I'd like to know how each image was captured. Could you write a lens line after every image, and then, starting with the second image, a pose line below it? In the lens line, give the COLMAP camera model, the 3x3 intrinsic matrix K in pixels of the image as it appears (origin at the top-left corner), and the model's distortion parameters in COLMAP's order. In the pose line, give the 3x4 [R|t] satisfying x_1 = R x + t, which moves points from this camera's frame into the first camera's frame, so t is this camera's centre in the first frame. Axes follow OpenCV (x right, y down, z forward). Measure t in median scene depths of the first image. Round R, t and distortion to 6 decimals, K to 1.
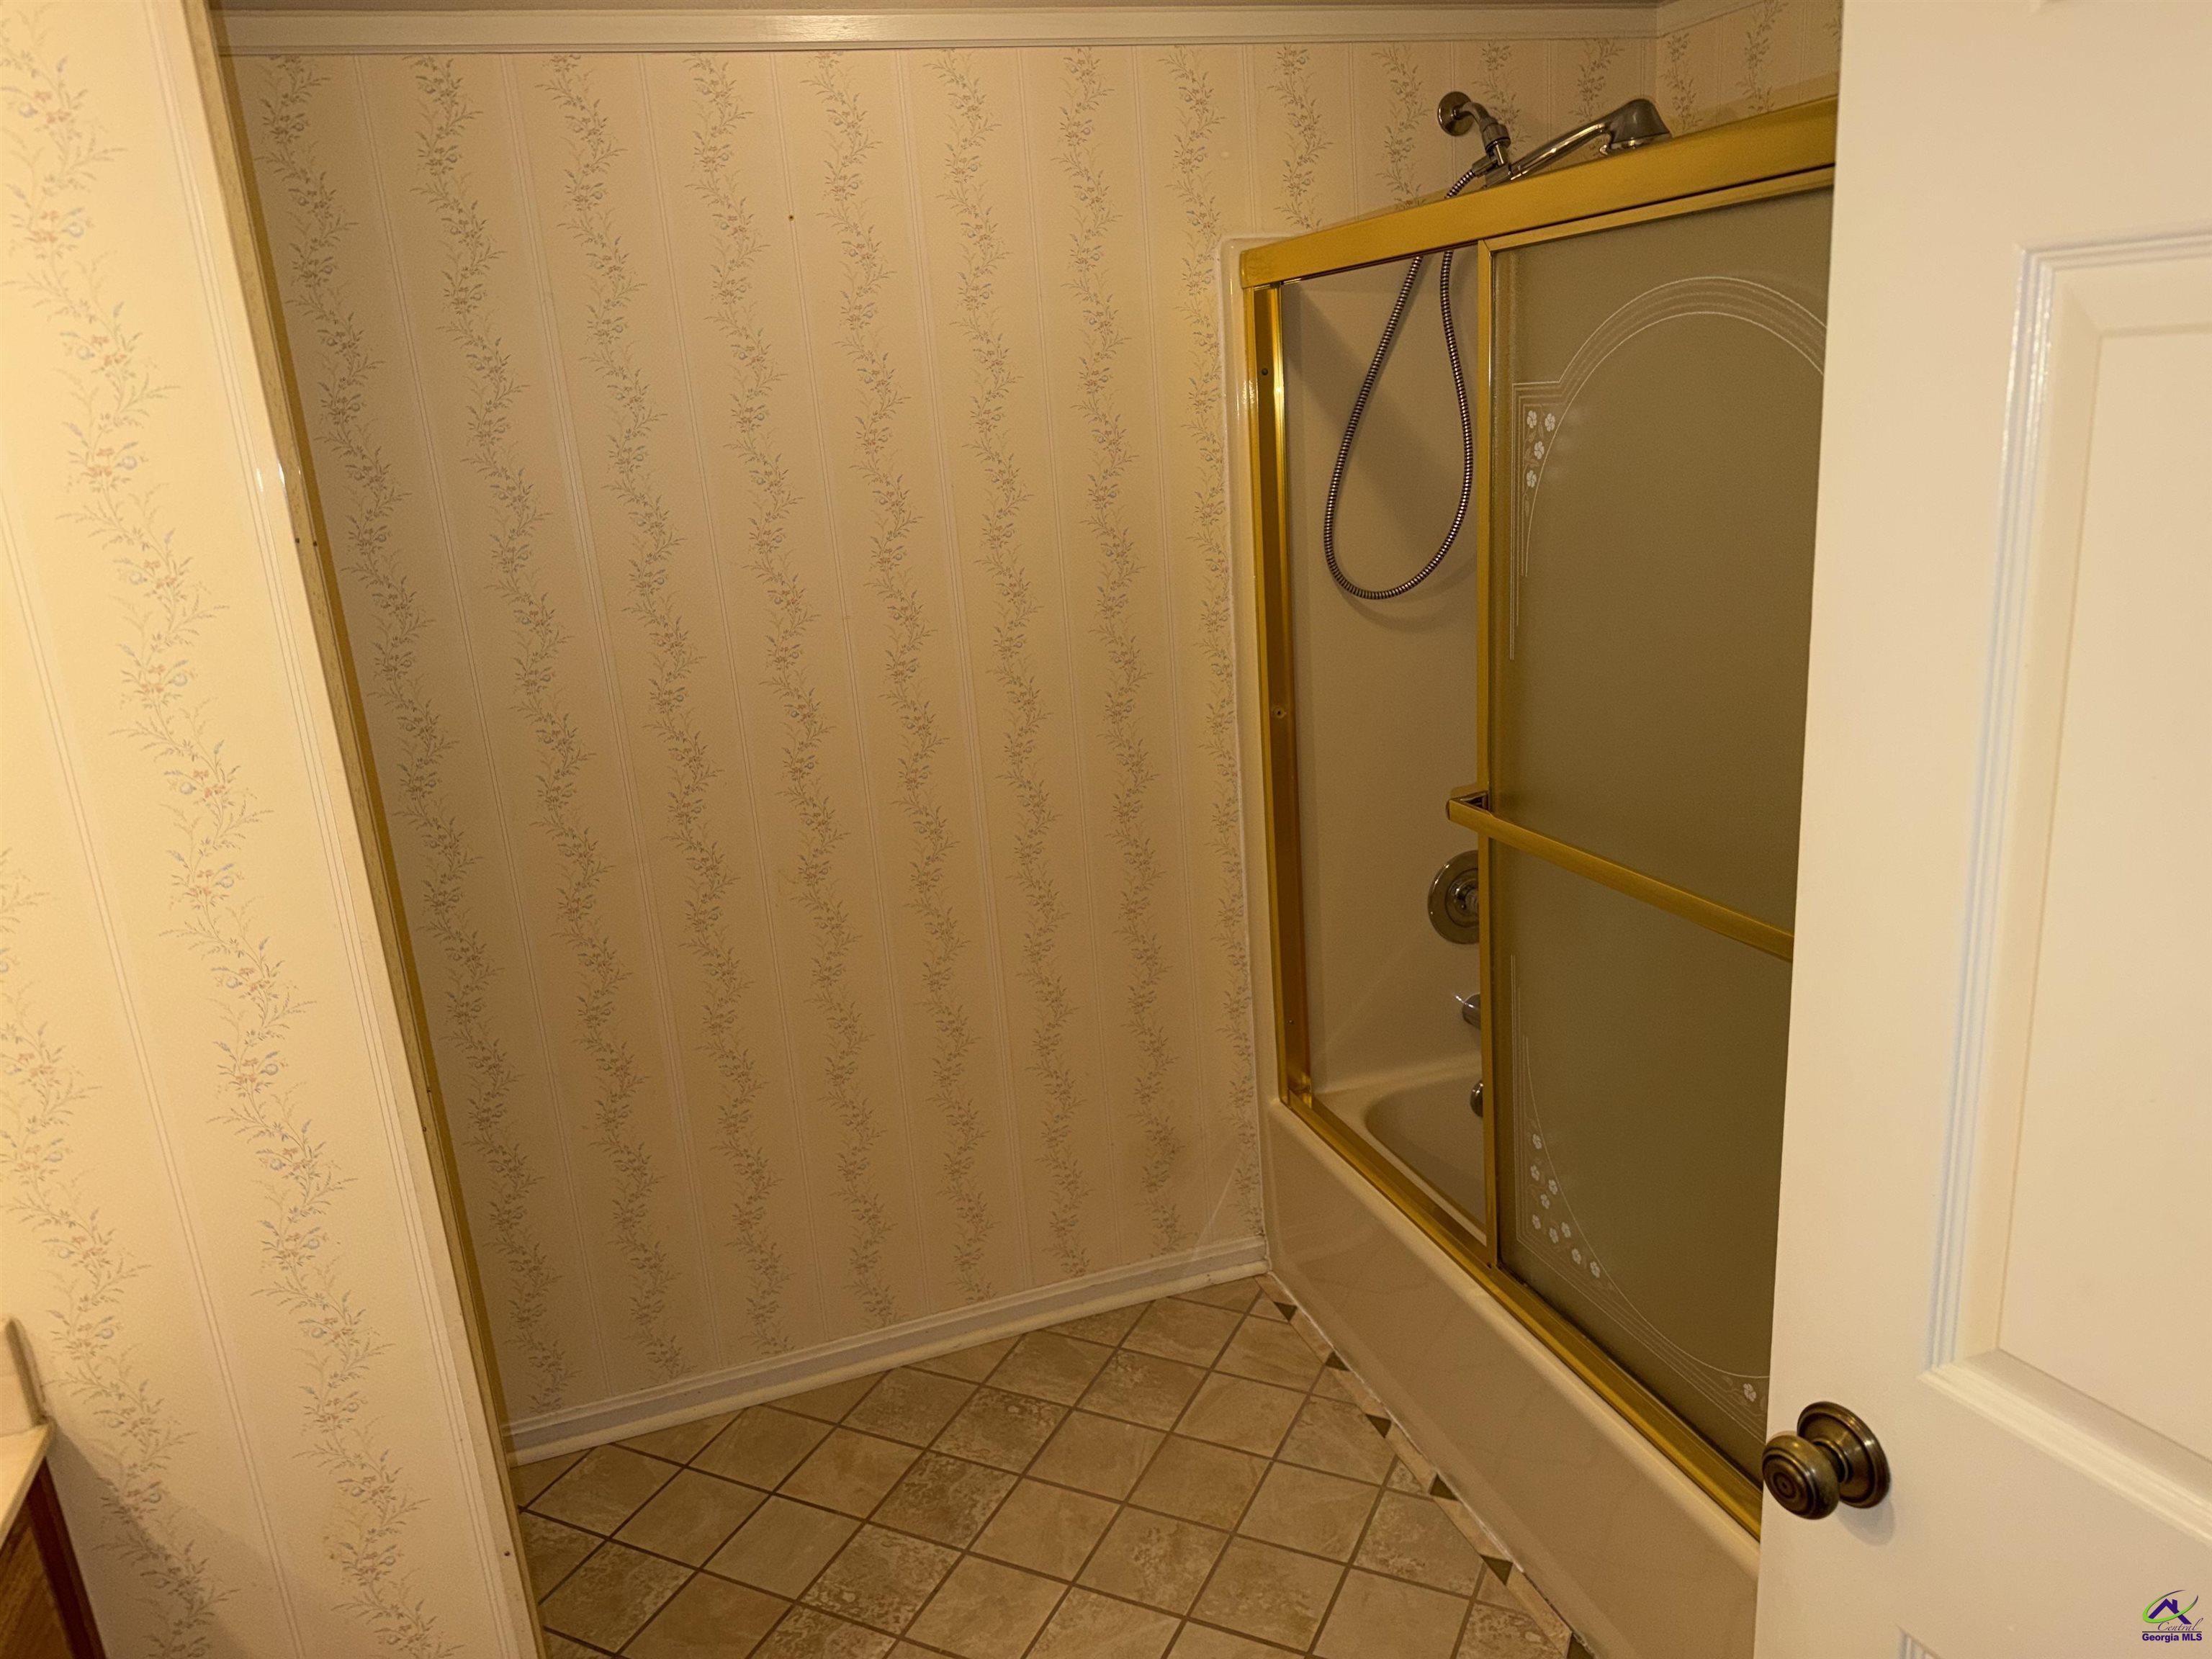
lens RADIAL K [[1557.3, 0, 1104.9], [0, 1557.3, 840.2], [0, 0, 1]] dist [0.003923, -0.003495]
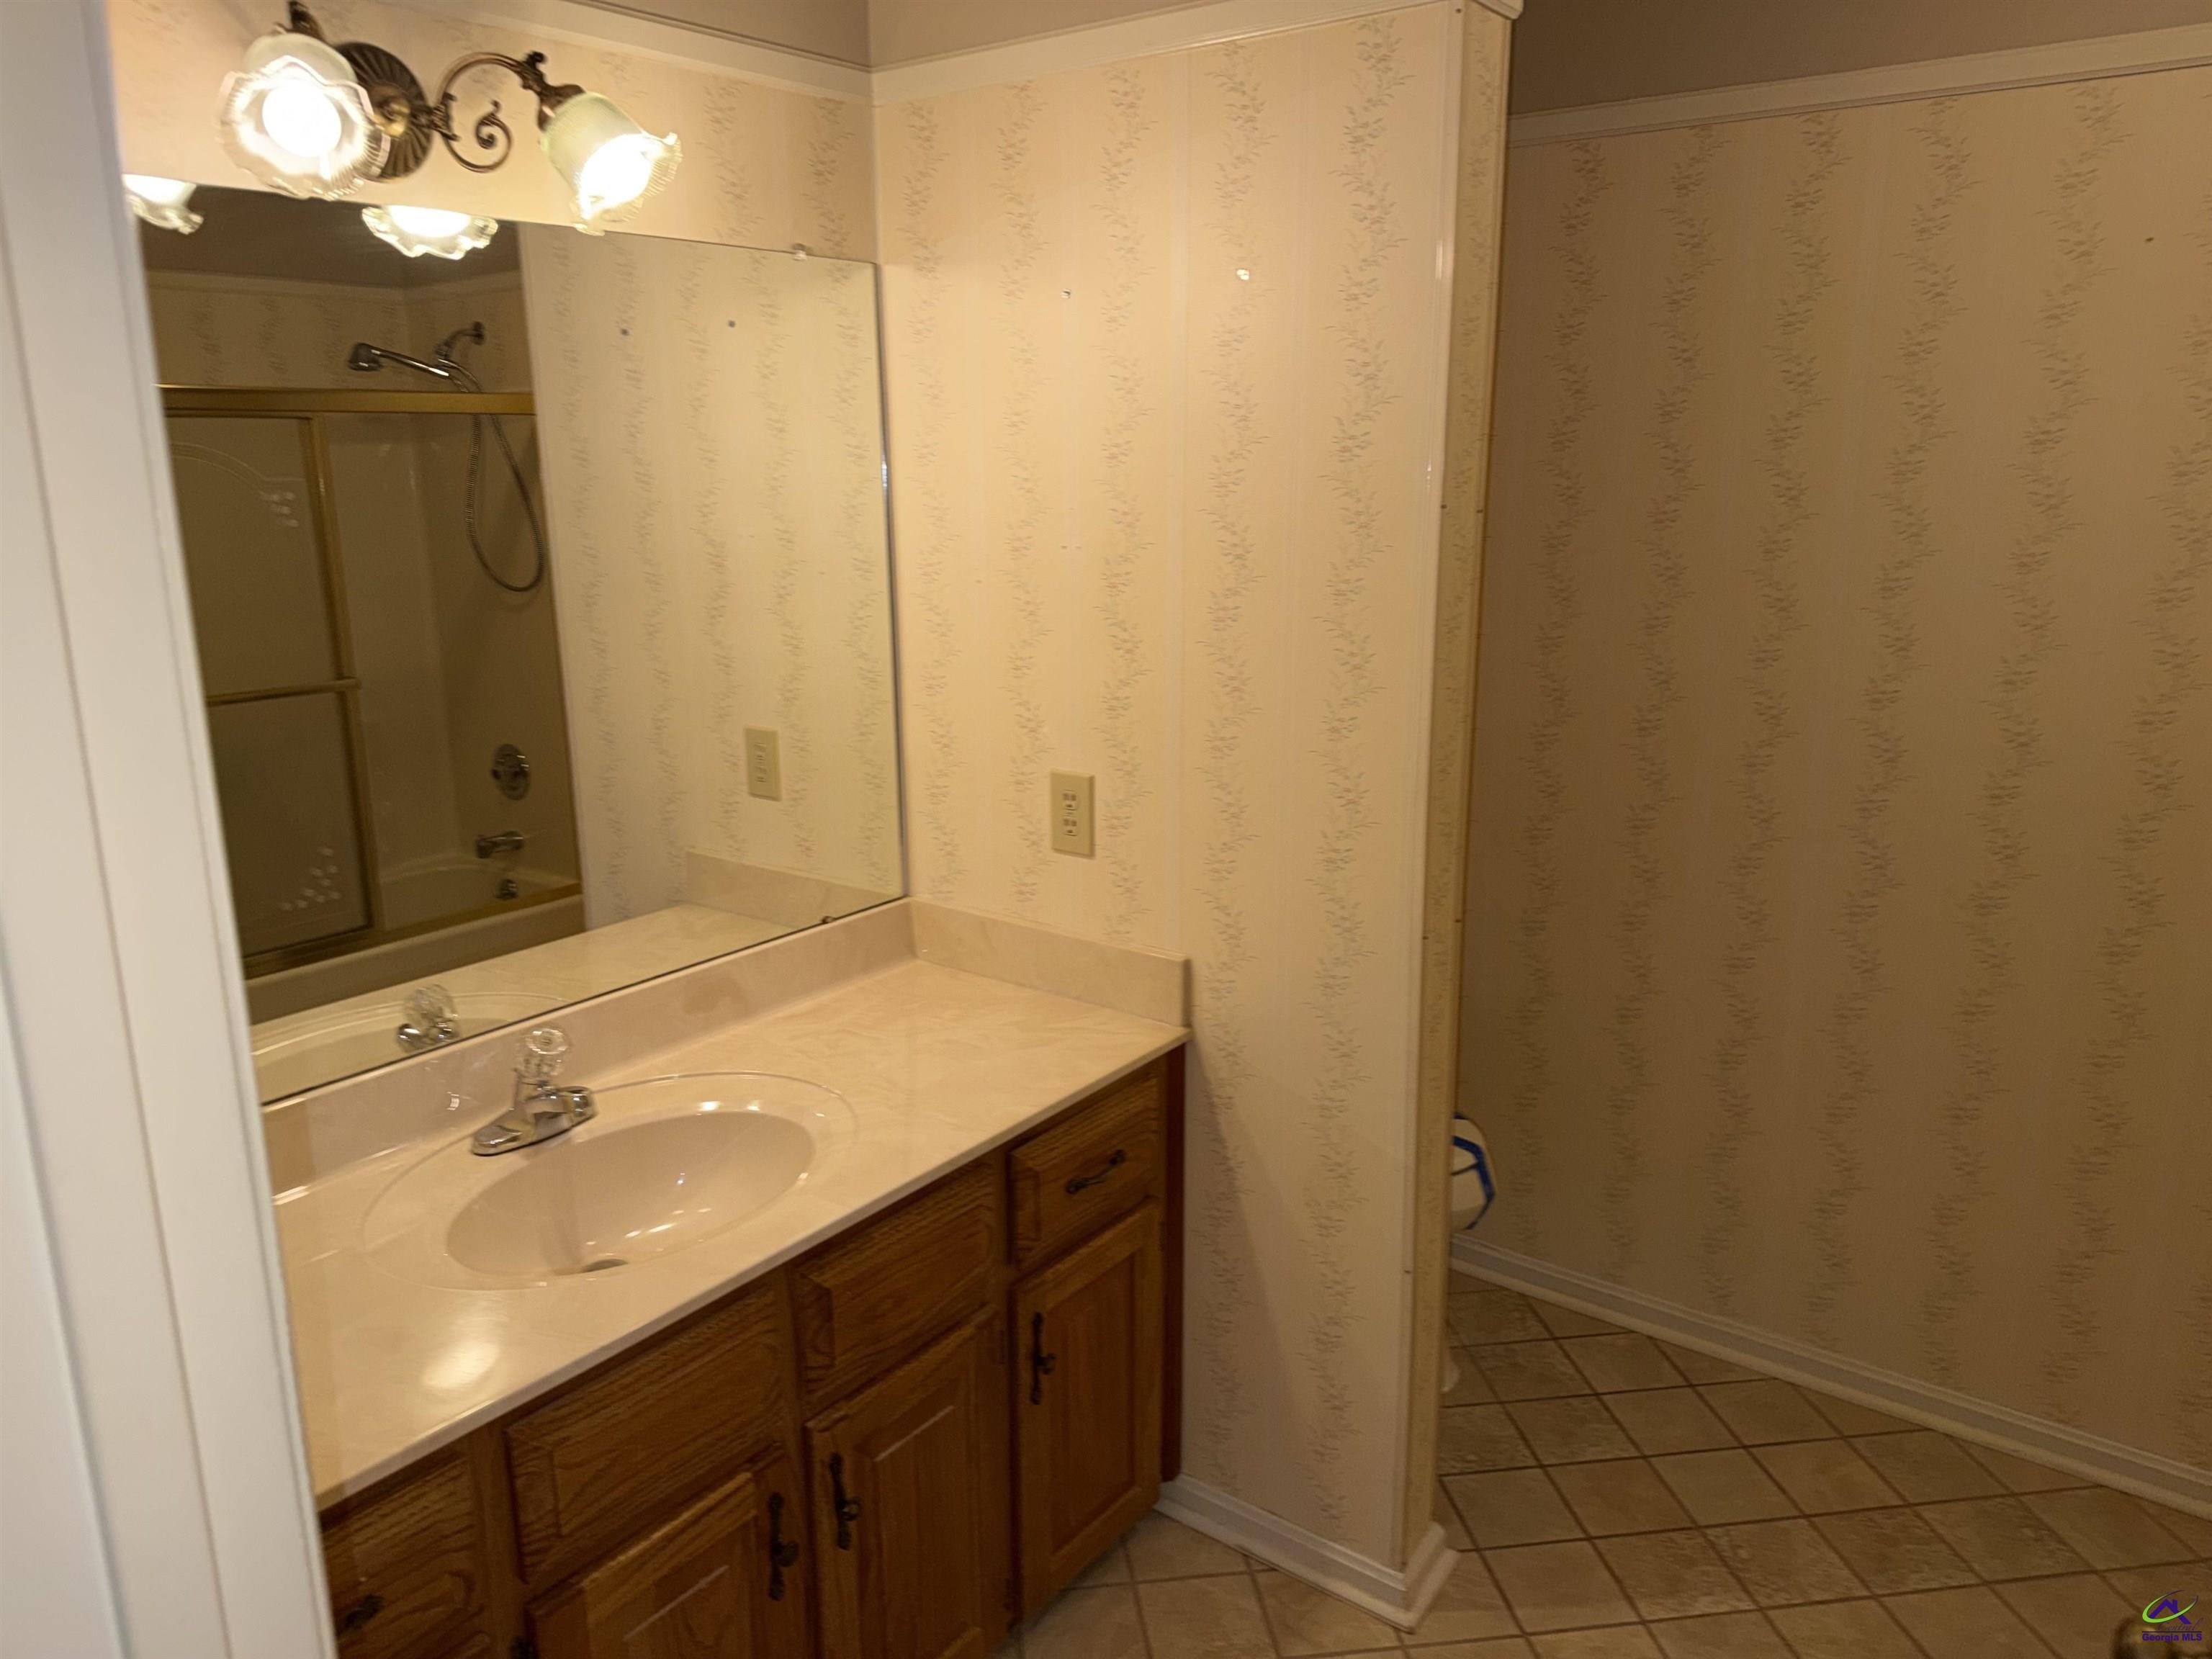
lens RADIAL K [[1574.3, 0, 1106.0], [0, 1574.3, 829.5], [0, 0, 1]] dist [0.040270, -0.054545]
pose [[0.559816, 0.262070, -0.786082, 0.309957], [-0.263209, 0.955776, 0.131197, -0.009466], [0.785702, 0.133457, 0.604038, -0.050951]]
